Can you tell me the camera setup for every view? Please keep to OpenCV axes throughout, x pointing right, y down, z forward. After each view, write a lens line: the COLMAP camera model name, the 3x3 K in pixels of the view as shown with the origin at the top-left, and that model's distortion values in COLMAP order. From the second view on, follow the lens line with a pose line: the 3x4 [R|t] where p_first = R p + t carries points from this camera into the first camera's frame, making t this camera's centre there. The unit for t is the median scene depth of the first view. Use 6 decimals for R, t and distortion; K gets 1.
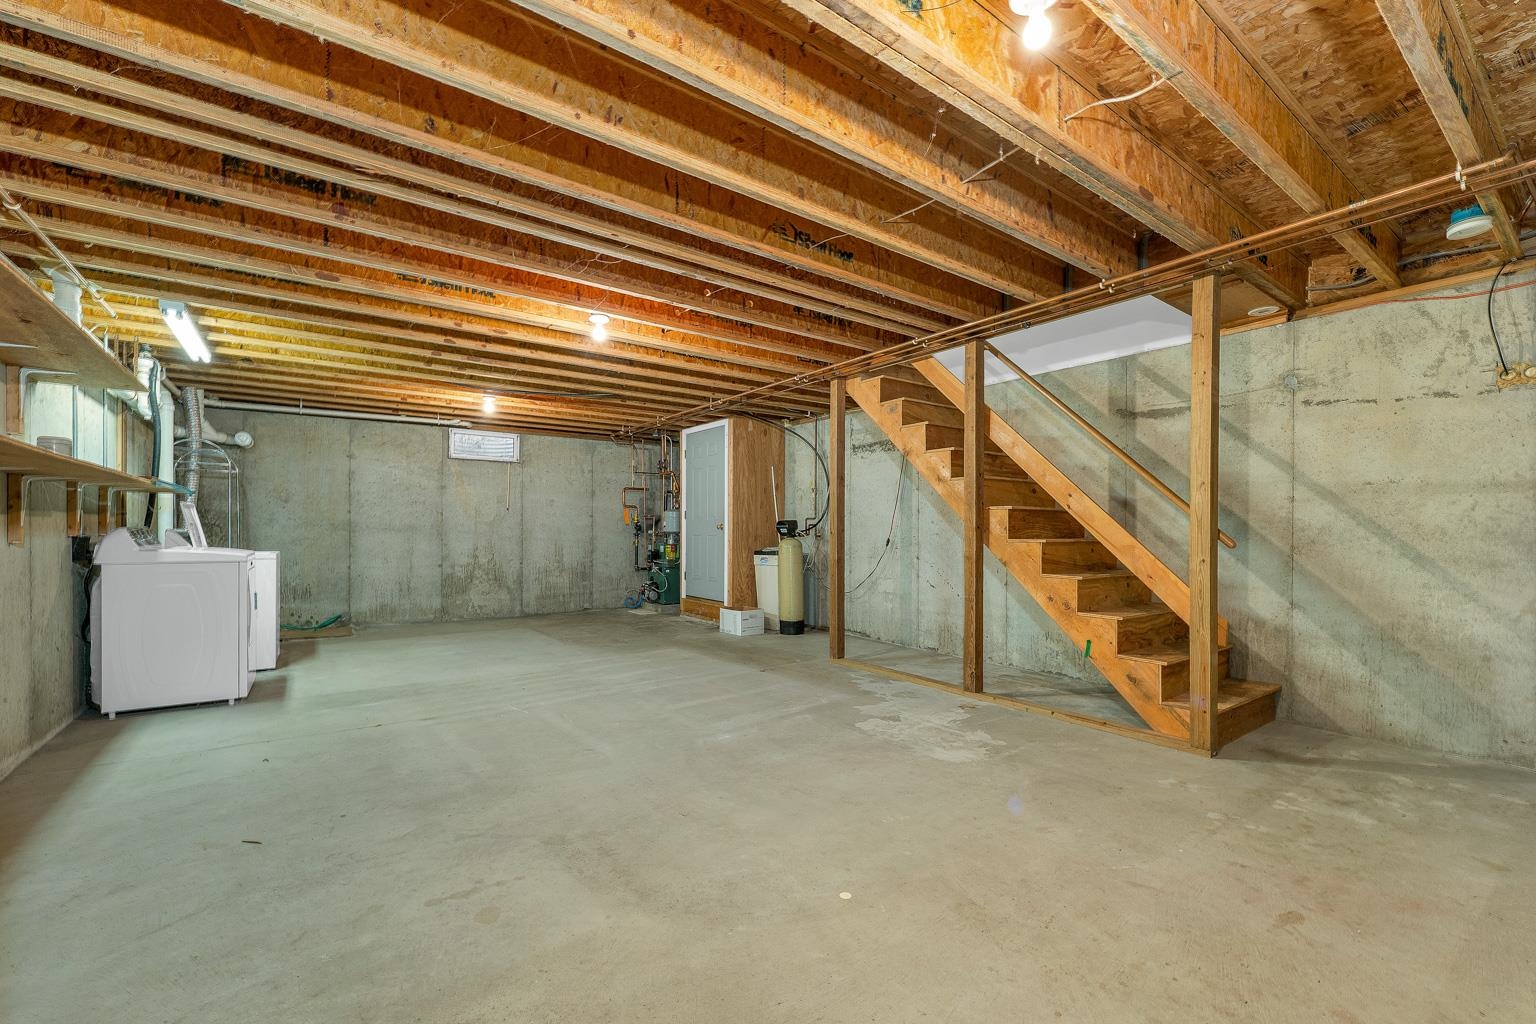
lens RADIAL K [[631.1, 0, 762.8], [0, 631.1, 528.4], [0, 0, 1]] dist [-0.003093, -0.000734]
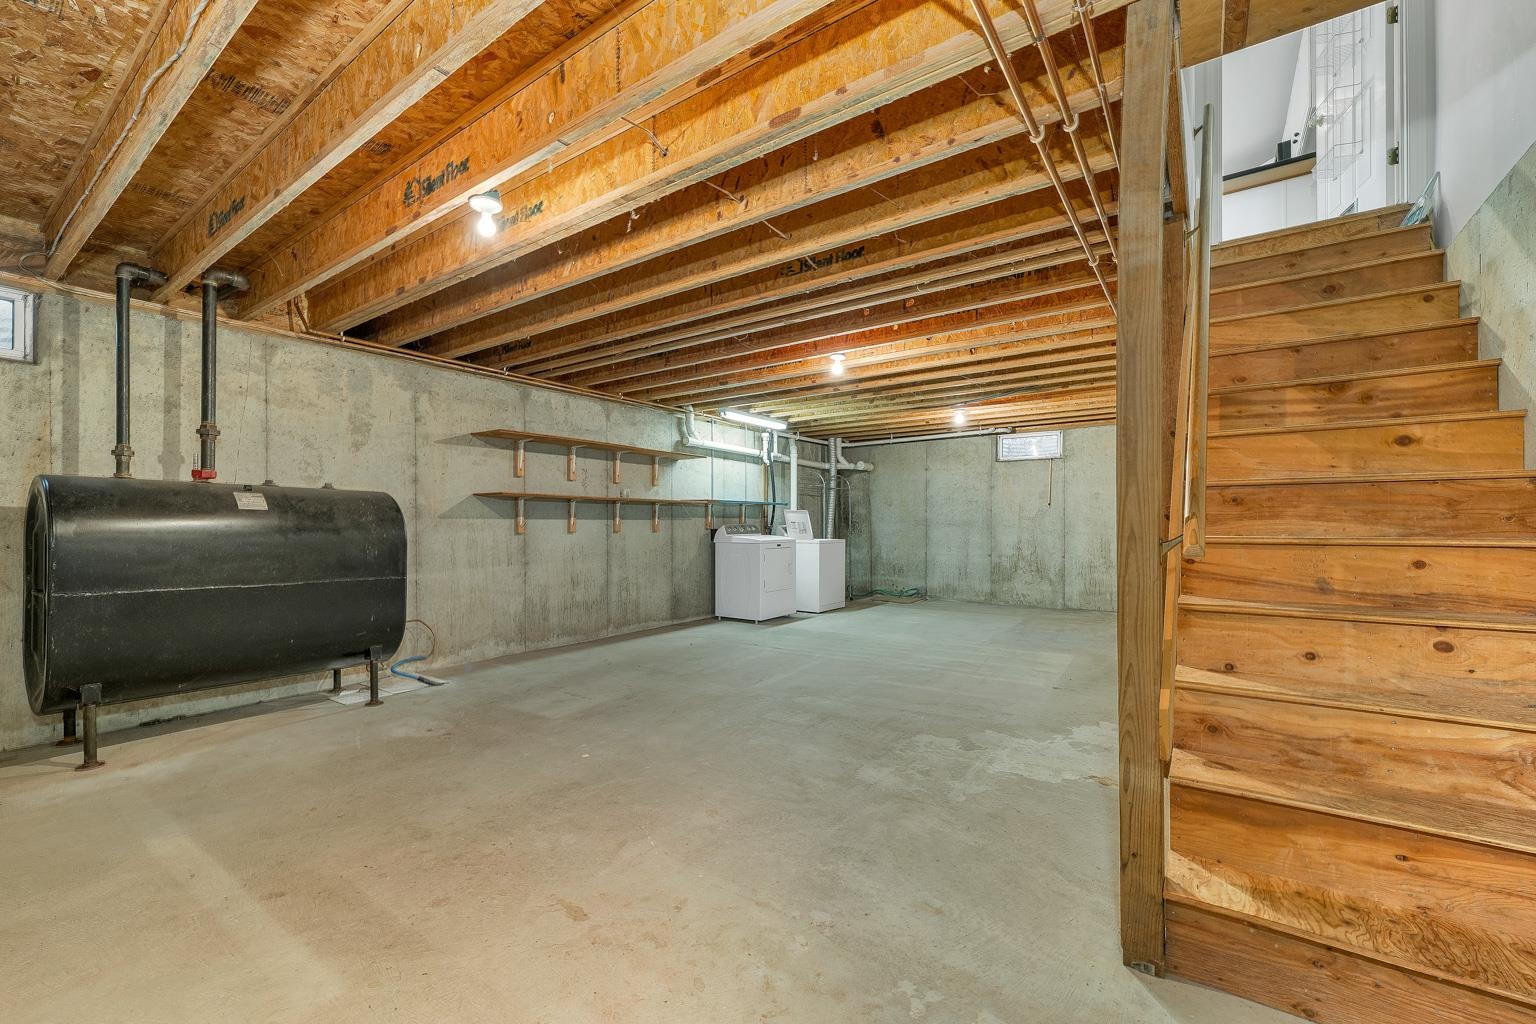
lens RADIAL K [[631.1, 0, 764.4], [0, 631.1, 521.1], [0, 0, 1]] dist [-0.003093, -0.000734]
pose [[0.329031, -0.009687, -0.944269, 0.480393], [0.007720, 0.999942, -0.007568, 0.001663], [0.944287, -0.004799, 0.329087, 0.242829]]
